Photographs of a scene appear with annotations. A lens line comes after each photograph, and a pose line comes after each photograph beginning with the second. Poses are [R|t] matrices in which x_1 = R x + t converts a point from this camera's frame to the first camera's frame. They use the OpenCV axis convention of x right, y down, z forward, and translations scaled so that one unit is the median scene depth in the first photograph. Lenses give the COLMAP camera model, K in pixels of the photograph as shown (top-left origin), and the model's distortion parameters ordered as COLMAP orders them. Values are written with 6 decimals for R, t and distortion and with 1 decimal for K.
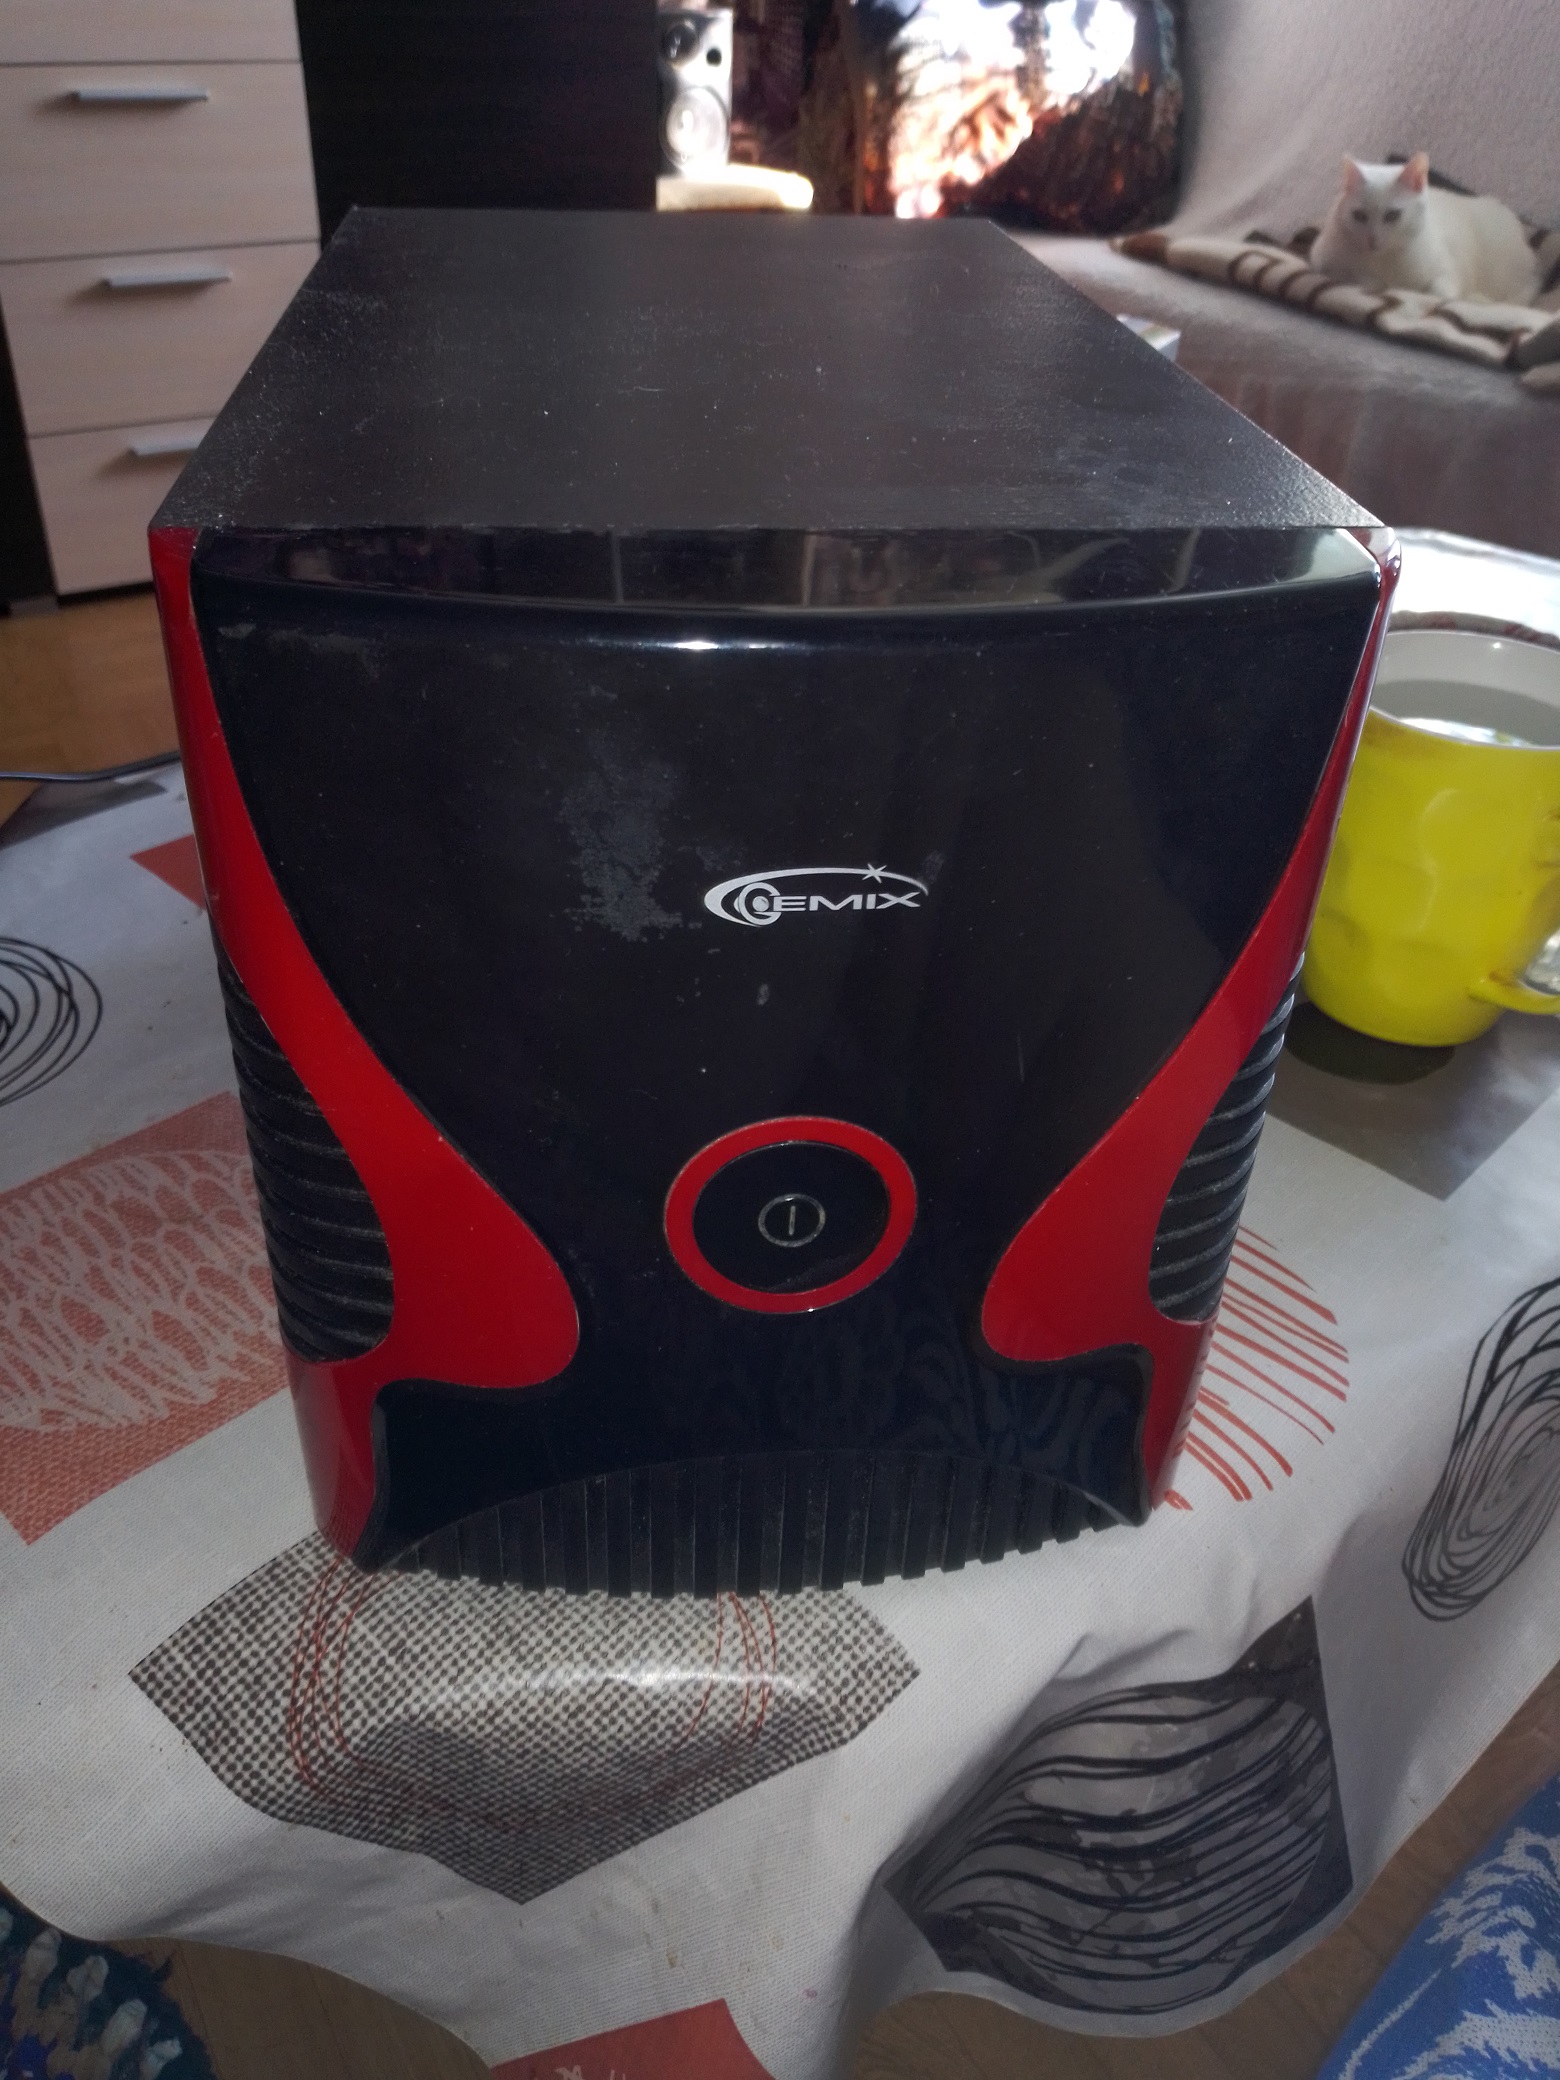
lens RADIAL K [[1714.6, 0, 780.0], [0, 1714.6, 1040.0], [0, 0, 1]] dist [-0.005381, 0.004042]
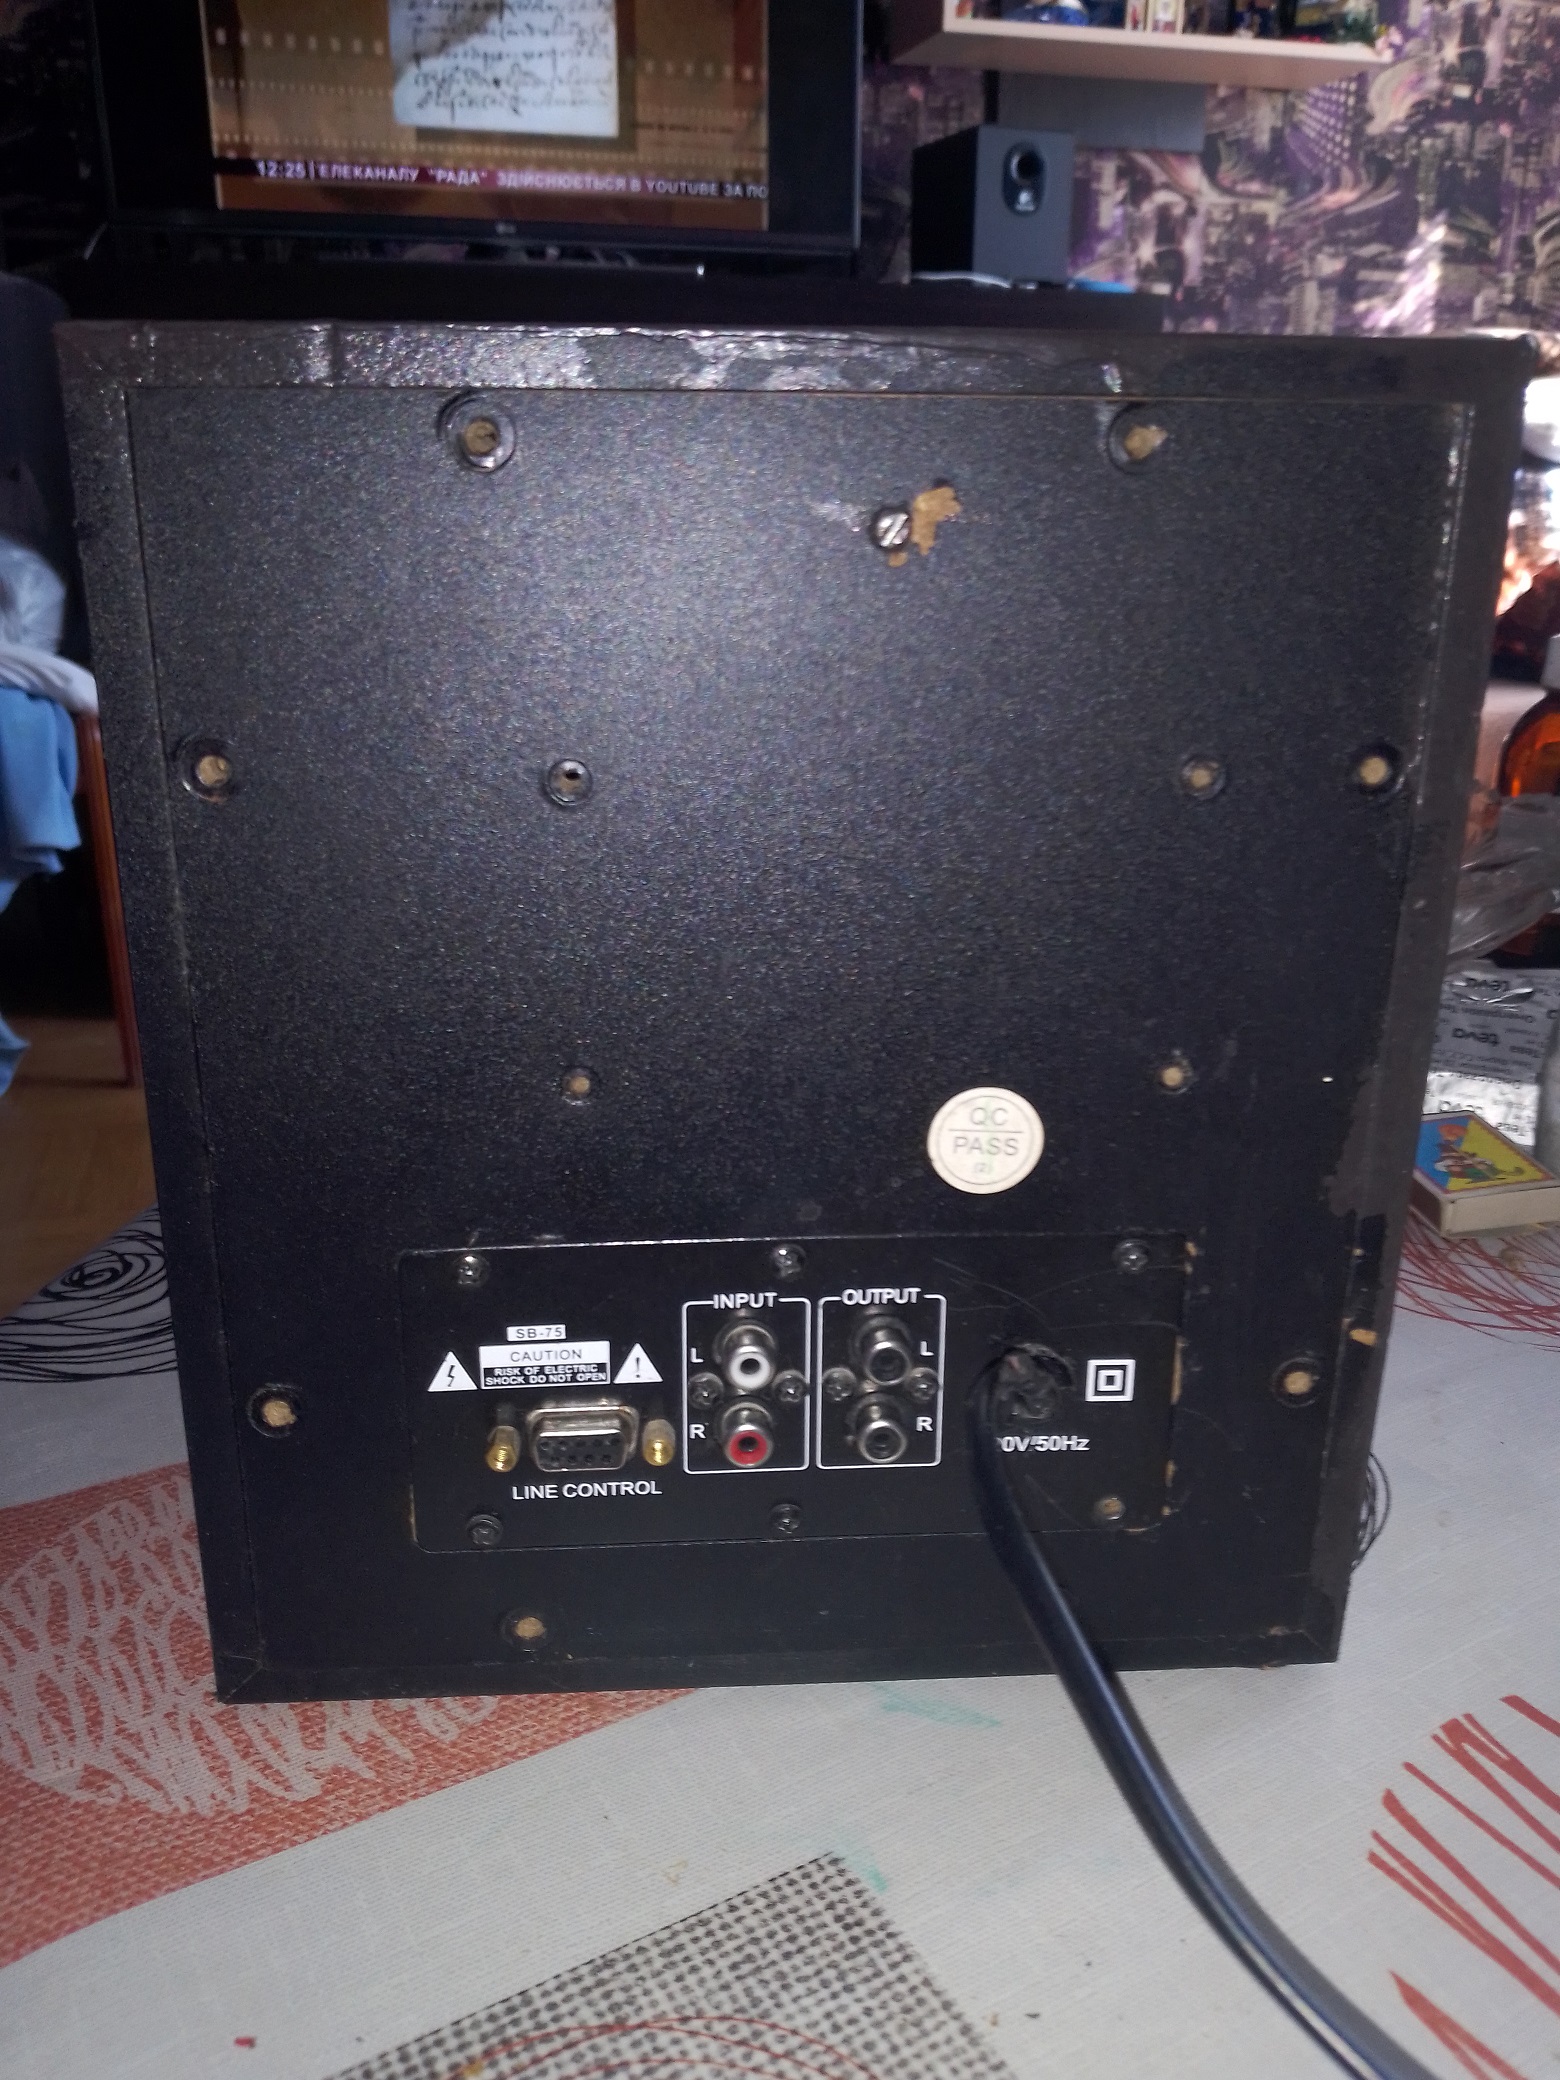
lens RADIAL K [[1714.6, 0, 780.0], [0, 1714.6, 1040.0], [0, 0, 1]] dist [-0.005381, 0.004042]
pose [[0.965039, 0.077241, -0.250467, -0.004002], [-0.137822, 0.962359, -0.234243, 0.050413], [0.222946, 0.260573, 0.939360, 0.300999]]
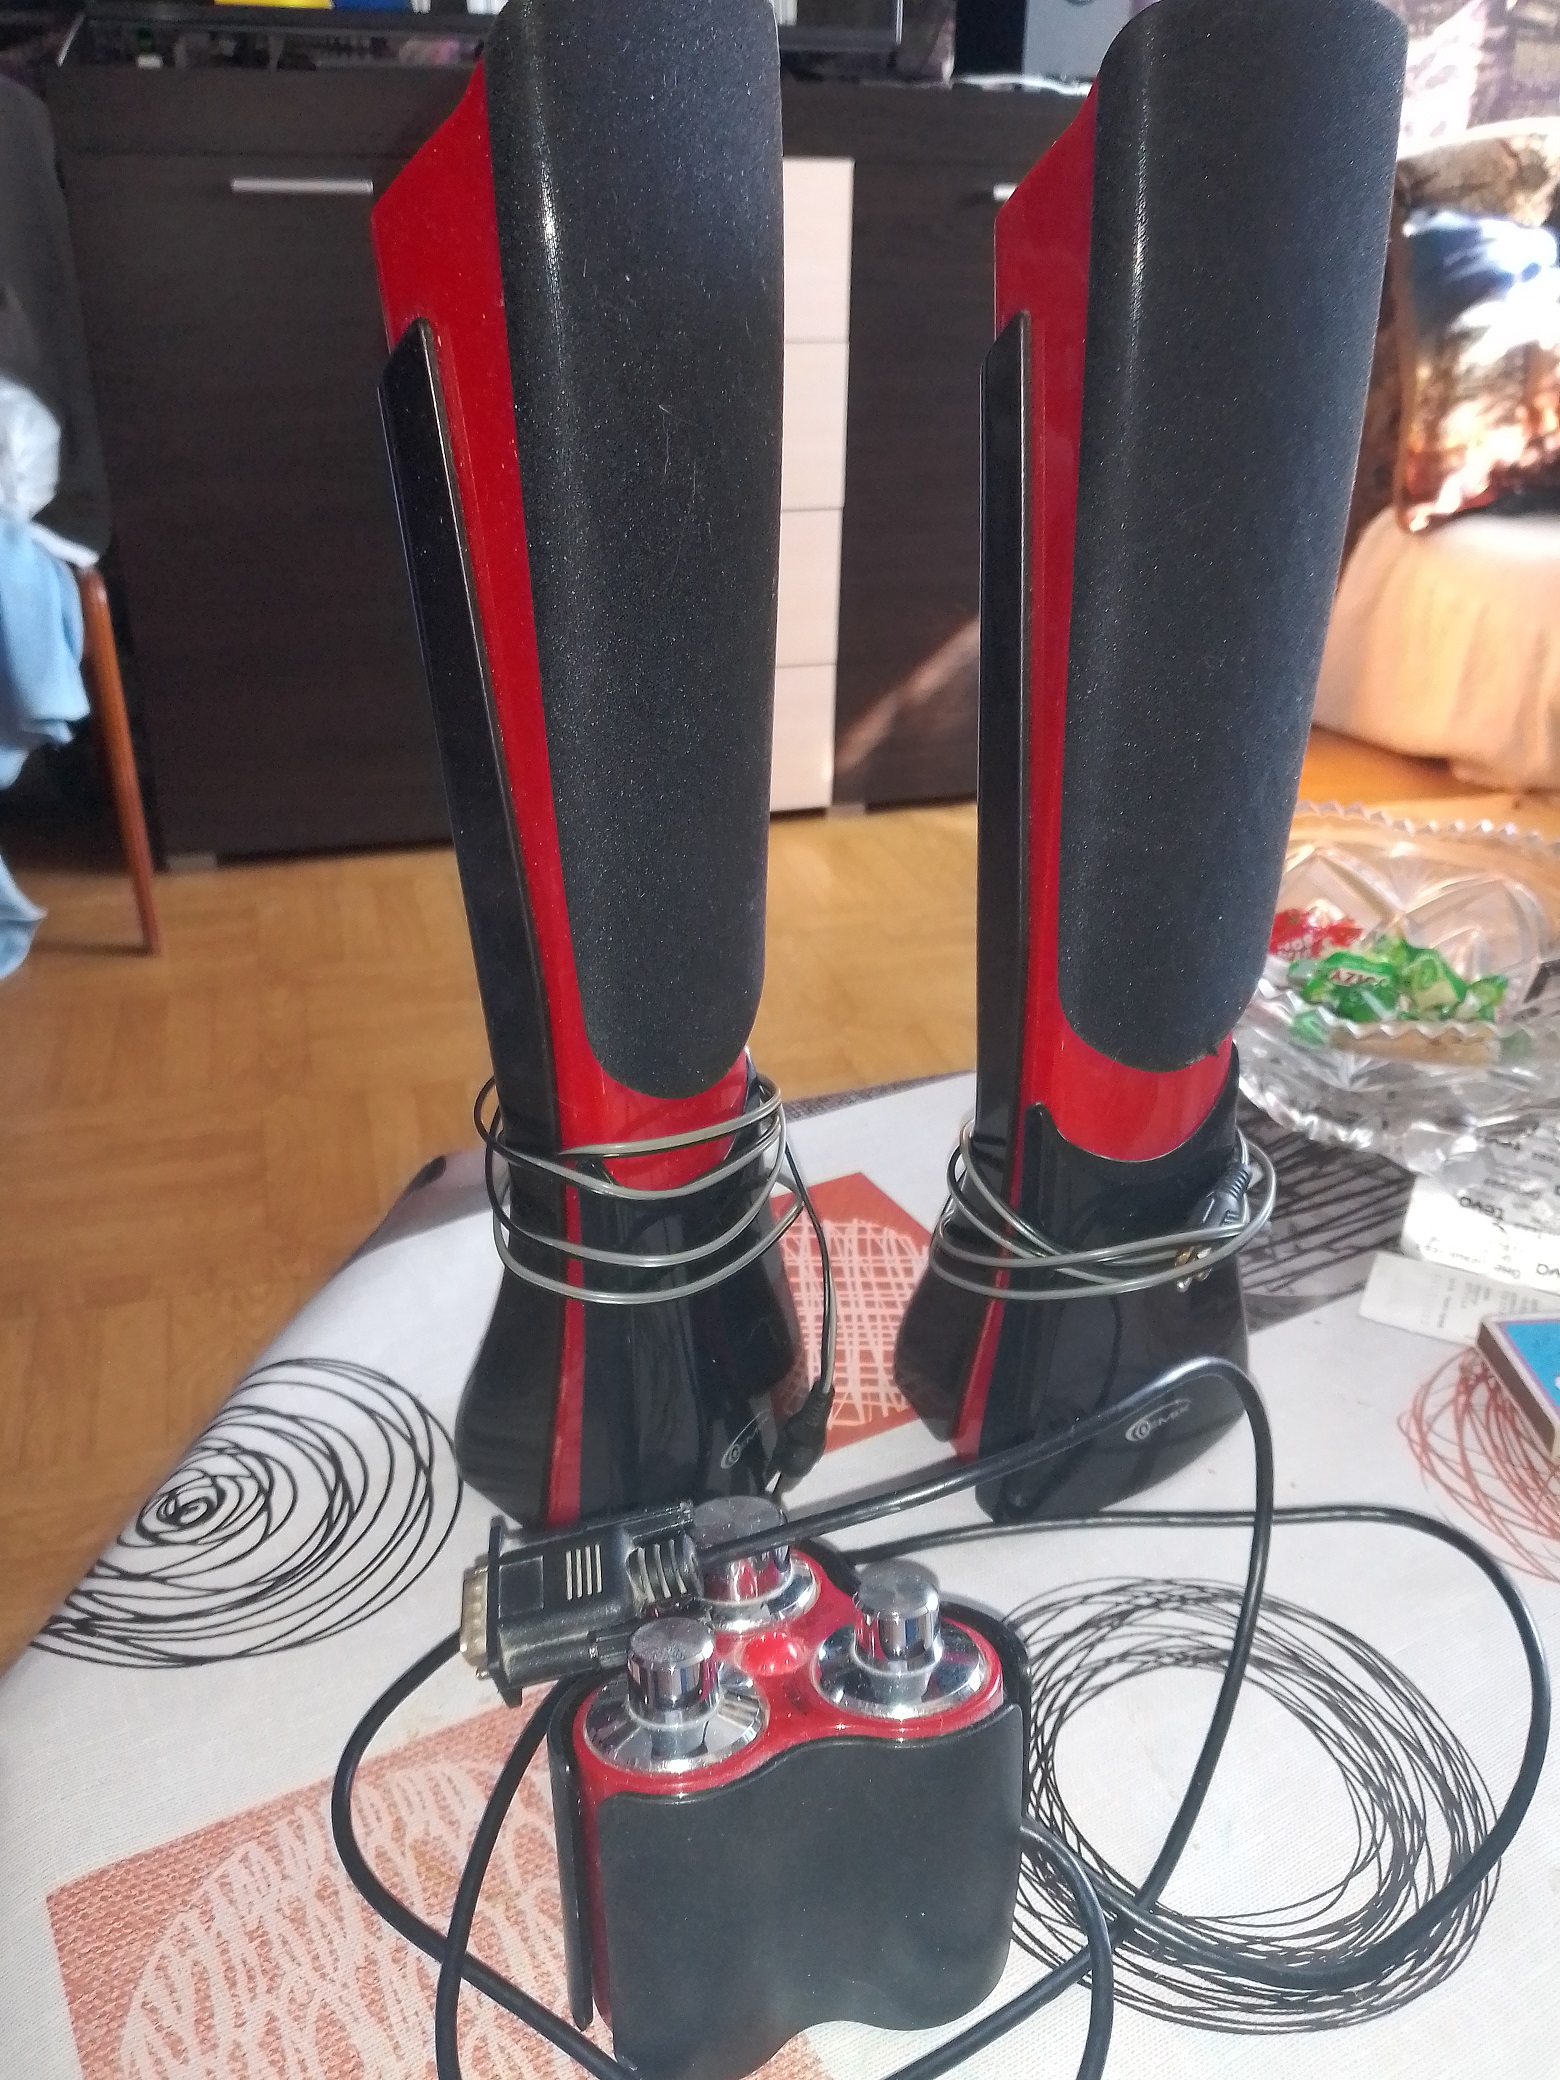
lens RADIAL K [[1768.1, 0, 780.0], [0, 1768.1, 1040.0], [0, 0, 1]] dist [-0.063415, 0.074151]
pose [[0.962252, 0.106248, -0.250564, -0.080875], [-0.138822, 0.983489, -0.116090, -0.201250], [0.234093, 0.146492, 0.961114, 0.254568]]
